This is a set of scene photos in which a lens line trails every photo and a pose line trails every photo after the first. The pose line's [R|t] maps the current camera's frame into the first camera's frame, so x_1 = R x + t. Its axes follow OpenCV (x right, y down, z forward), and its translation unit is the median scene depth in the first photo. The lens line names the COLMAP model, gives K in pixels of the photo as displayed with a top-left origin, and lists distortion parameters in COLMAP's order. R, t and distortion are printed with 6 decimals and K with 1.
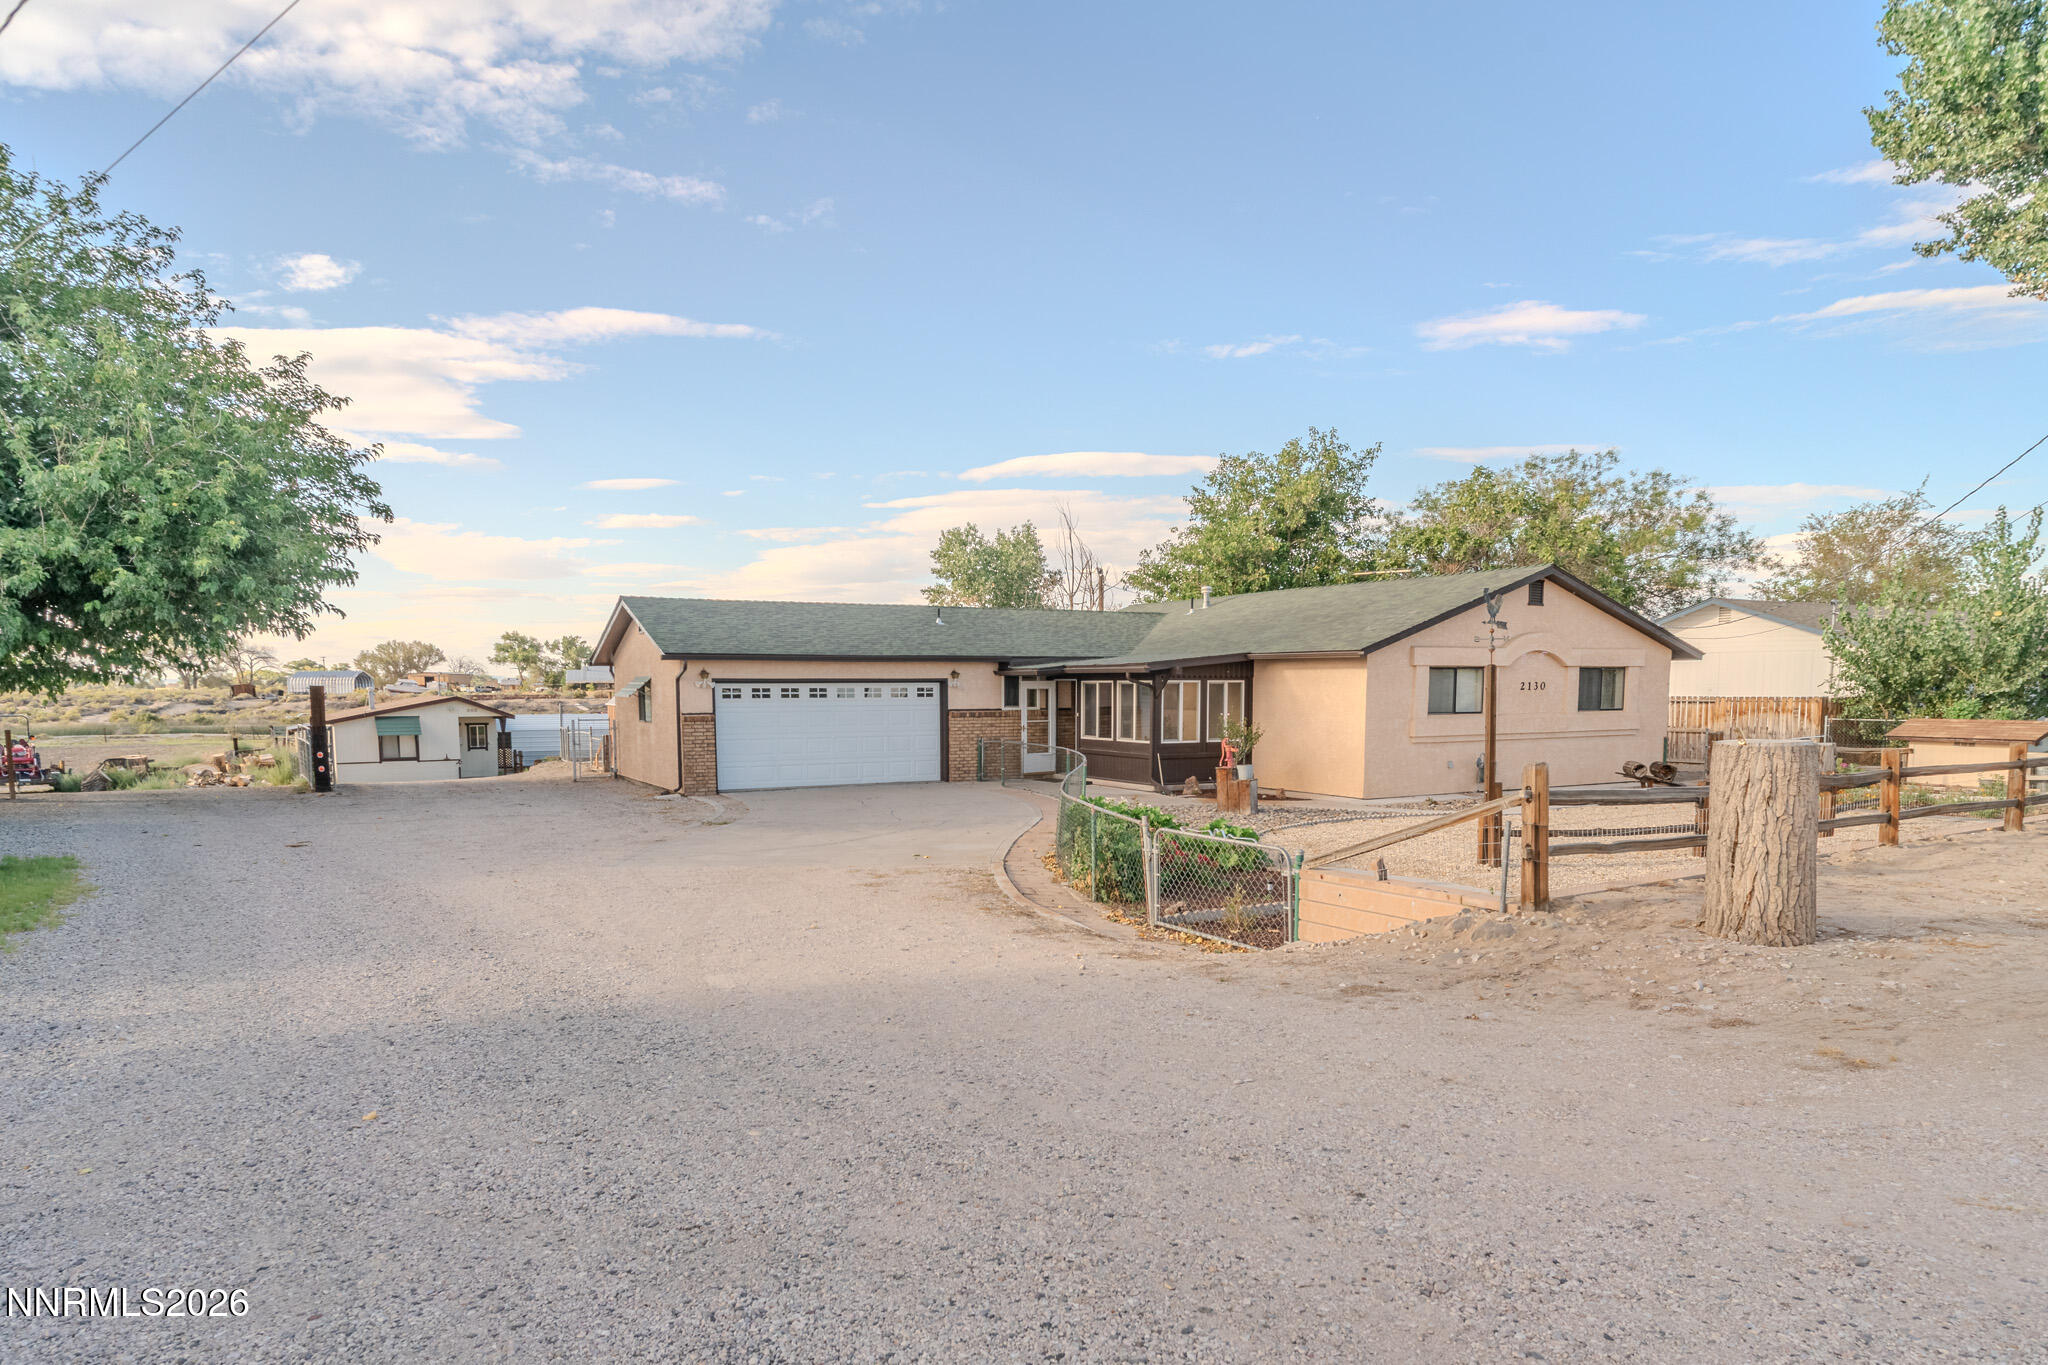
lens RADIAL K [[1058.8, 0, 1034.2], [0, 1058.8, 675.7], [0, 0, 1]] dist [0.008983, -0.002564]
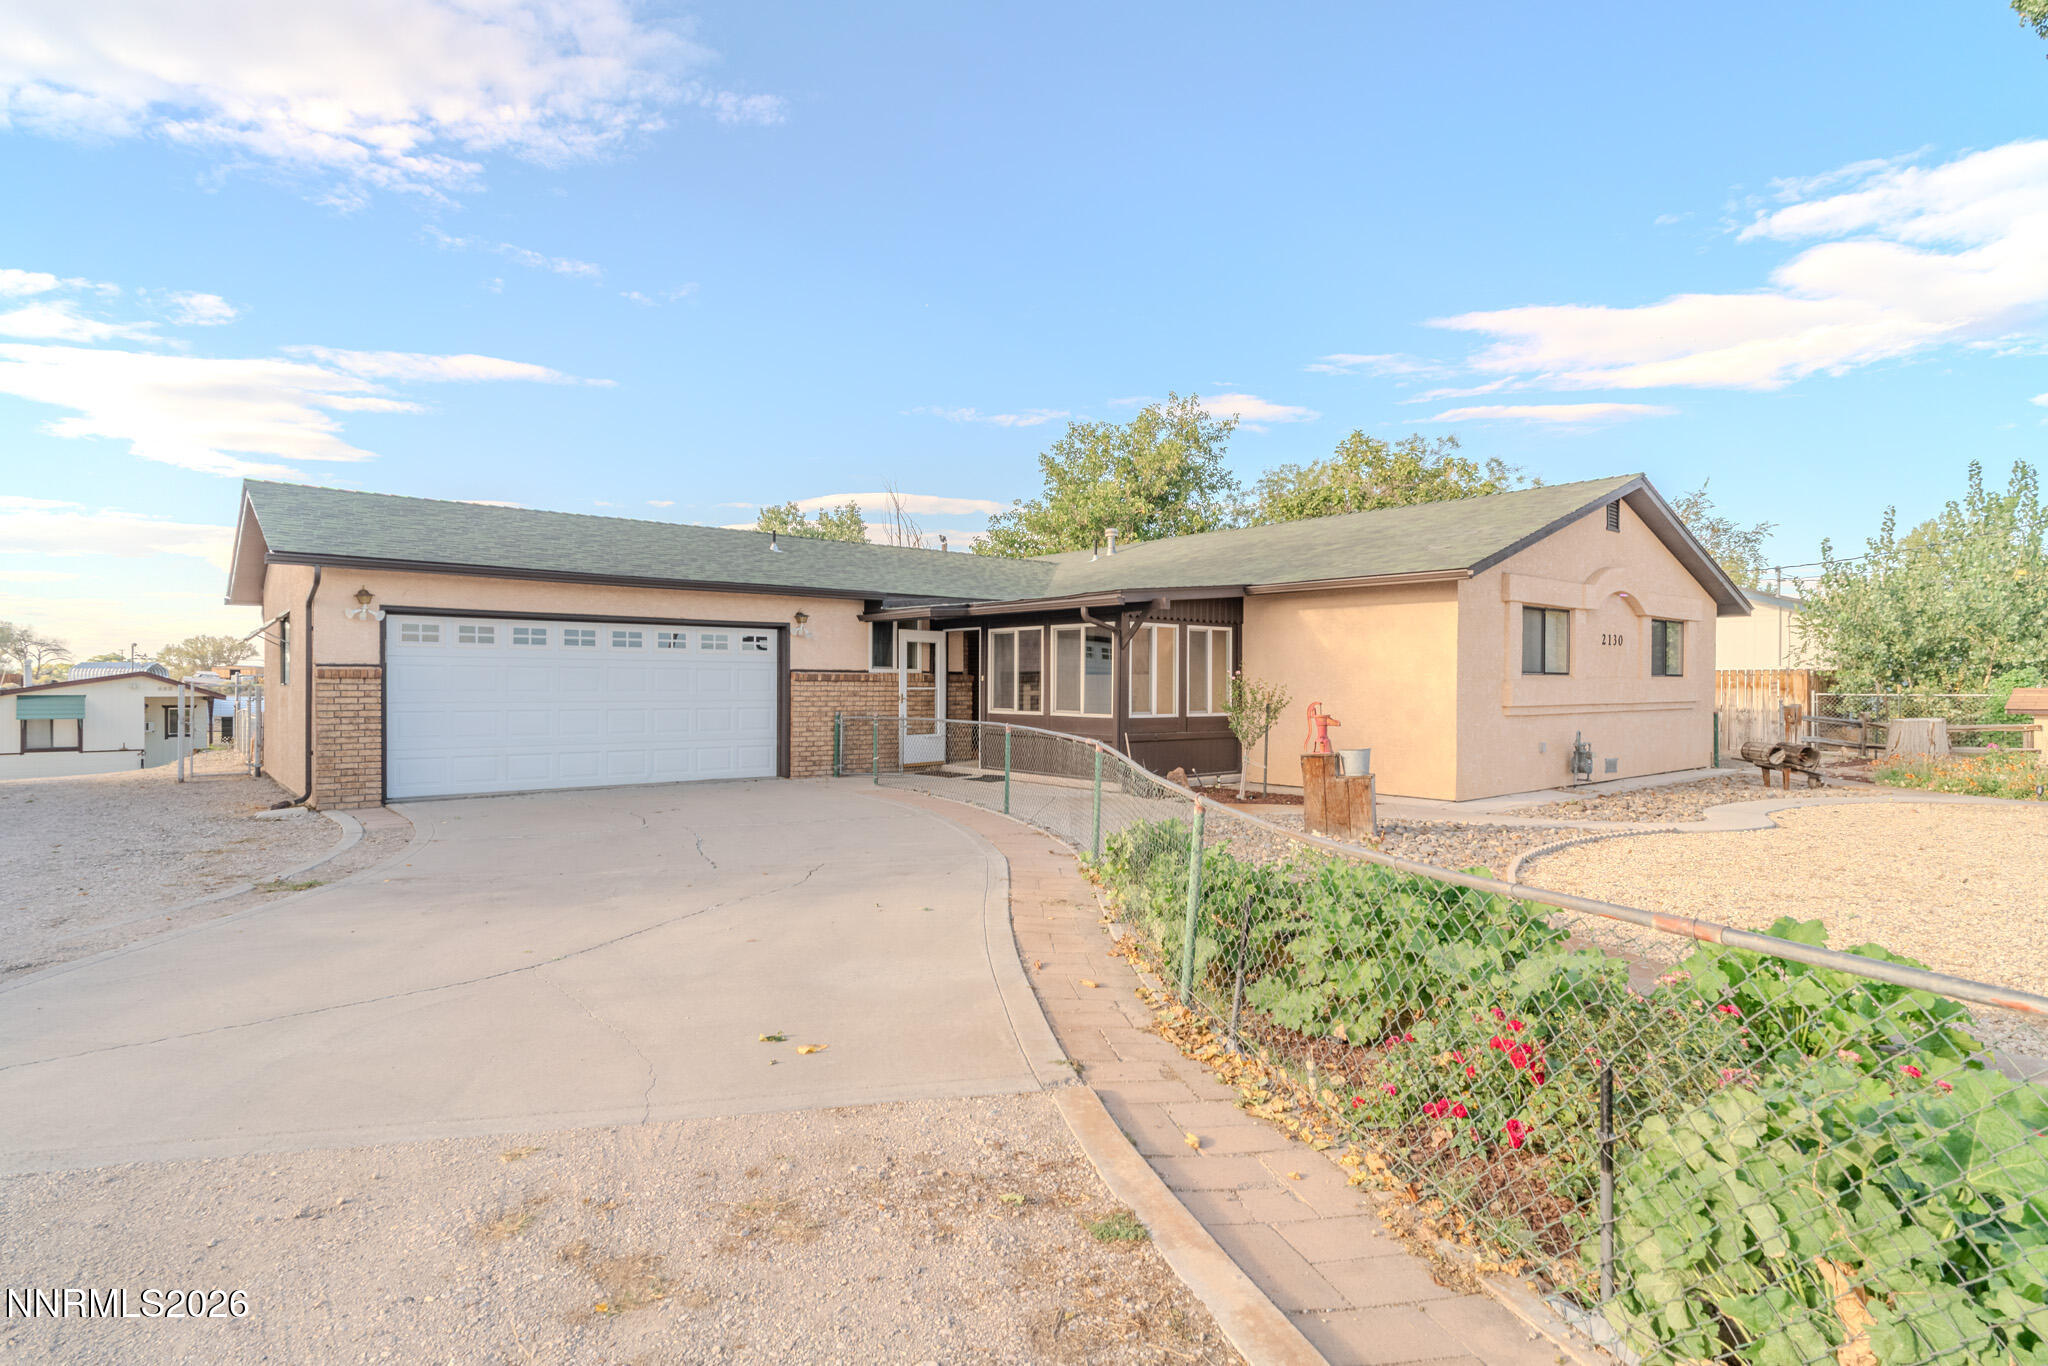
lens RADIAL K [[1051.5, 0, 1027.5], [0, 1051.5, 681.7], [0, 0, 1]] dist [-0.007515, 0.000540]
pose [[0.986617, 0.005826, 0.162948, -0.040441], [-0.008510, 0.999839, 0.015776, 0.027207], [-0.162830, -0.016951, 0.986508, 0.314720]]
